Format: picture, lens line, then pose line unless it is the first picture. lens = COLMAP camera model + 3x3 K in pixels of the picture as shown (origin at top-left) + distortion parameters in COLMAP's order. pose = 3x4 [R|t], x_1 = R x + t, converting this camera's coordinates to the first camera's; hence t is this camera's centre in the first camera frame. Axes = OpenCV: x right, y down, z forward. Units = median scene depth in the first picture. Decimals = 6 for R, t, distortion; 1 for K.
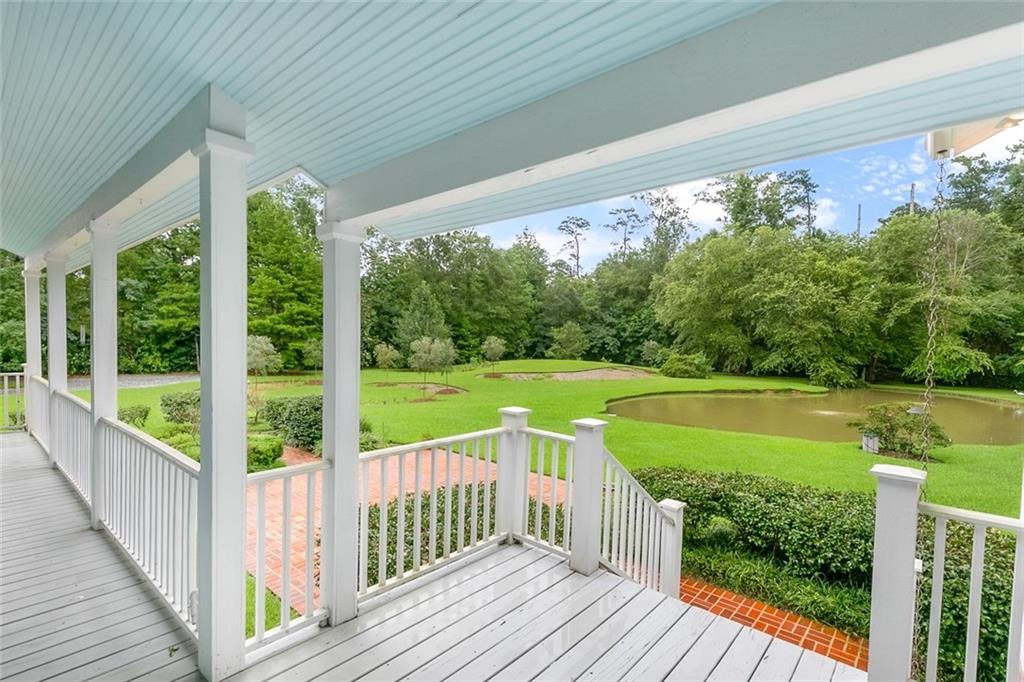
lens RADIAL K [[491.6, 0, 509.8], [0, 491.6, 351.2], [0, 0, 1]] dist [0.006761, 0.000124]
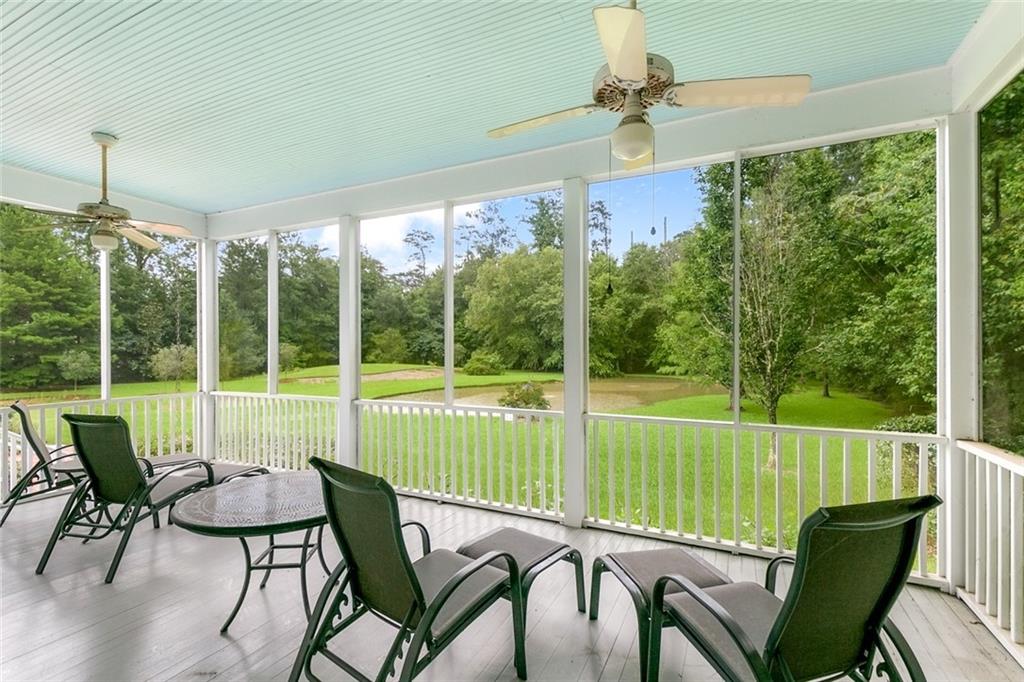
lens RADIAL K [[466.8, 0, 512.8], [0, 466.8, 338.9], [0, 0, 1]] dist [-0.001909, -0.000558]
pose [[0.959120, -0.022454, 0.282106, 0.117888], [0.033026, 0.998917, -0.032775, 0.007237], [-0.281065, 0.040752, 0.958823, -0.066131]]
